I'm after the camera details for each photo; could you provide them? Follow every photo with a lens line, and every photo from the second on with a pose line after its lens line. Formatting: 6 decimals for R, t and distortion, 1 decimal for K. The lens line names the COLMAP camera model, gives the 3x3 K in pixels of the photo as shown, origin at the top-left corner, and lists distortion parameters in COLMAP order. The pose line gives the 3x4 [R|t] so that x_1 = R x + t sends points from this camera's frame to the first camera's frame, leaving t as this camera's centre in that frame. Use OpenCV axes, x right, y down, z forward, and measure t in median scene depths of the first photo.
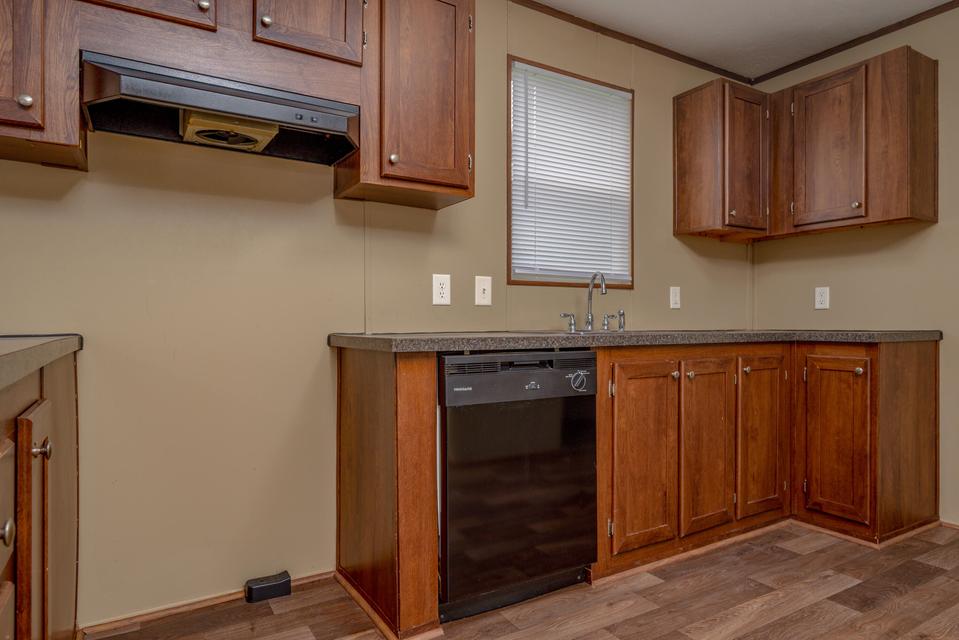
lens RADIAL K [[572.4, 0, 479.7], [0, 572.4, 323.3], [0, 0, 1]] dist [-0.002809, -0.000144]
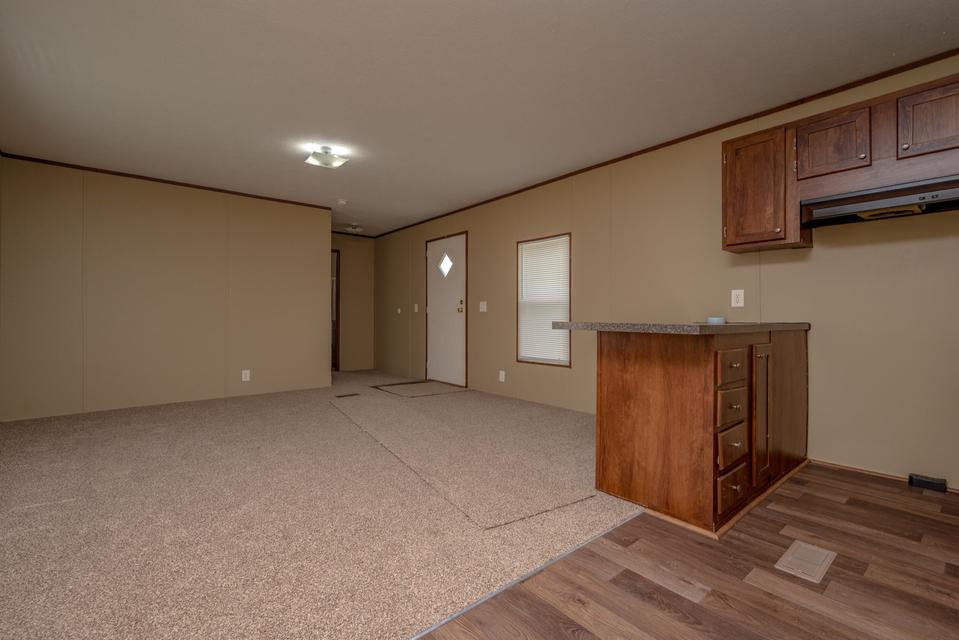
lens RADIAL K [[424.1, 0, 479.3], [0, 424.1, 313.4], [0, 0, 1]] dist [-0.000265, -0.000823]
pose [[0.152121, -0.010328, -0.988308, 0.510386], [-0.005809, 0.999919, -0.011343, 0.005999], [0.988345, 0.007466, 0.152048, -0.353658]]
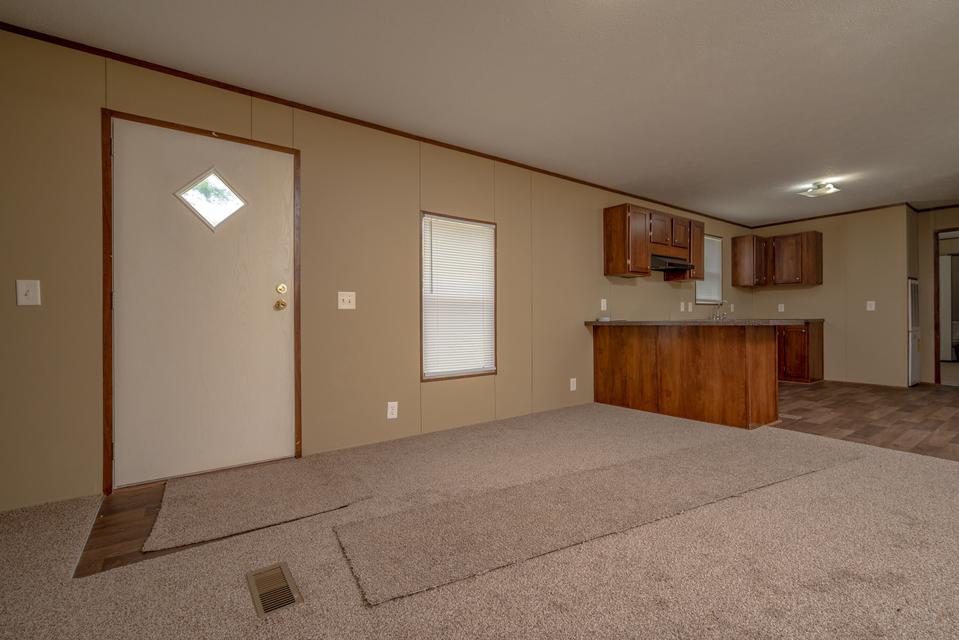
lens RADIAL K [[424.1, 0, 480.9], [0, 424.1, 319.7], [0, 0, 1]] dist [-0.000265, -0.000823]
pose [[0.996893, -0.007317, 0.078429, -1.393031], [0.007533, 0.999969, -0.002458, 0.009317], [-0.078408, 0.003041, 0.996917, -1.302121]]
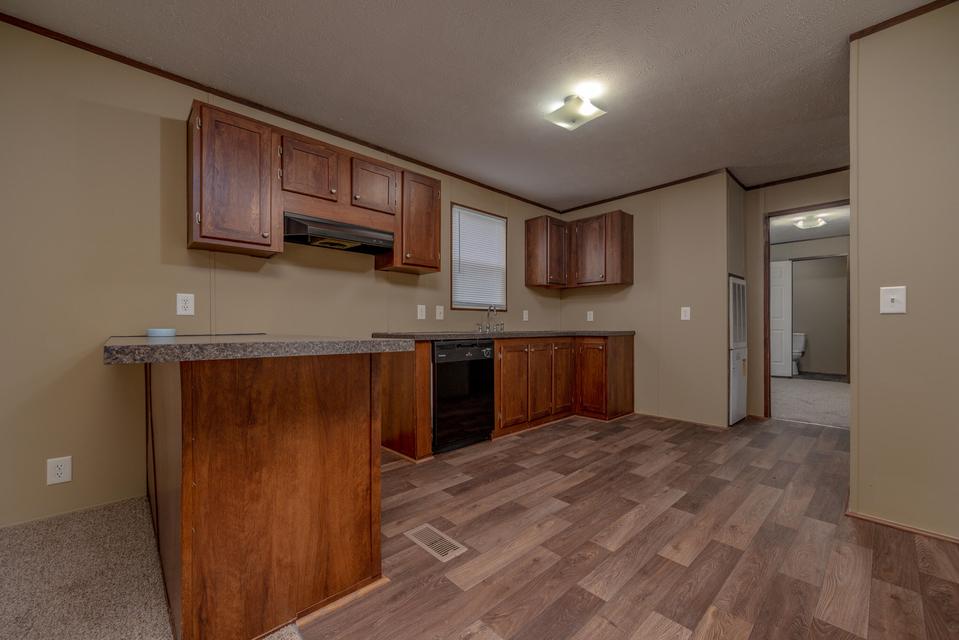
lens RADIAL K [[379.5, 0, 479.8], [0, 379.5, 328.1], [0, 0, 1]] dist [-0.003291, 0.000140]
pose [[0.977999, -0.001229, 0.208605, -0.149576], [0.001048, 0.999999, 0.000981, -0.001712], [-0.208606, -0.000741, 0.978000, -0.427804]]
